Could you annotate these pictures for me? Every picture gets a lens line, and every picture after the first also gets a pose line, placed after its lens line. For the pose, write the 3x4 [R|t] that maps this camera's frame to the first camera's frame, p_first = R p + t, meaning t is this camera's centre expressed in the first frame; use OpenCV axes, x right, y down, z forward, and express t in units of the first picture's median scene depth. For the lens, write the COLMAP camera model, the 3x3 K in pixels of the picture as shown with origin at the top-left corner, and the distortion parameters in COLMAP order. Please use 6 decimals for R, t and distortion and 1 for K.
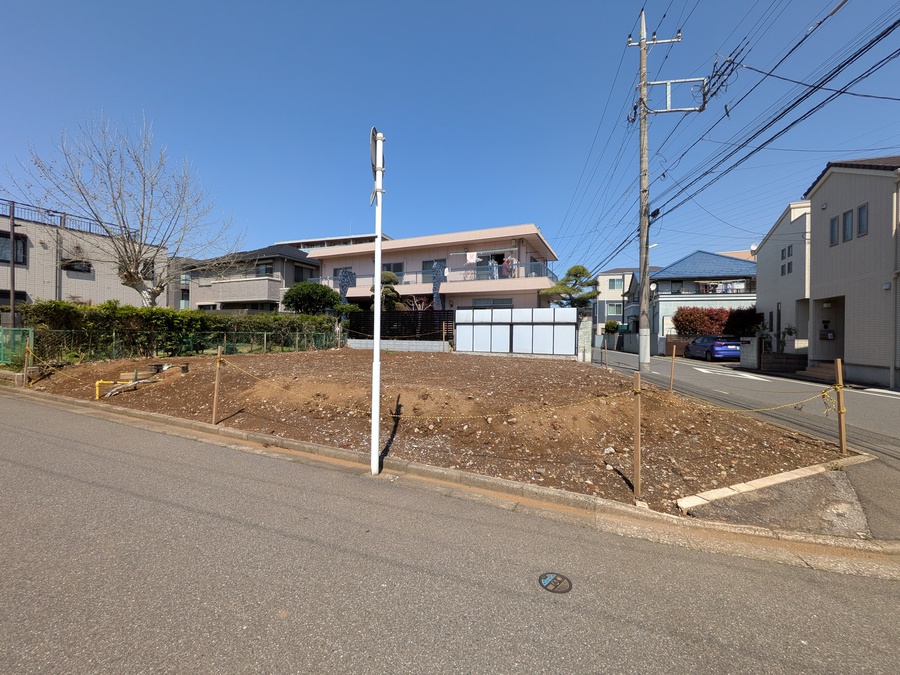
lens RADIAL K [[364.6, 0, 450.0], [0, 364.6, 337.5], [0, 0, 1]] dist [-0.016162, 0.000270]
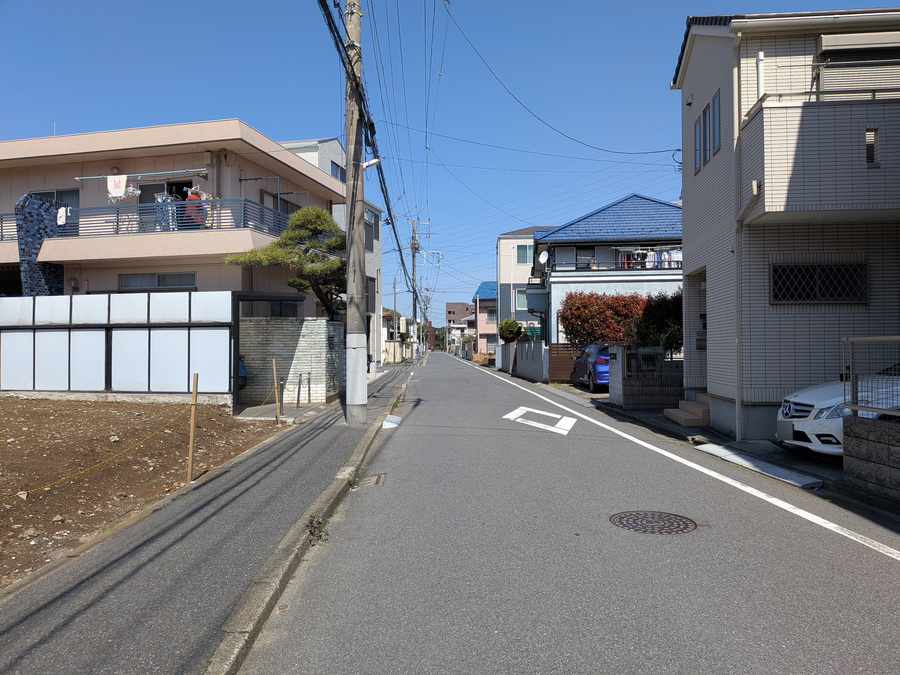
lens RADIAL K [[684.6, 0, 450.0], [0, 684.6, 337.5], [0, 0, 1]] dist [0.005505, -0.003556]
pose [[0.971608, -0.015252, 0.236103, 0.262997], [0.021083, 0.999531, -0.022191, 0.002136], [-0.235654, 0.026539, 0.971475, 0.055945]]
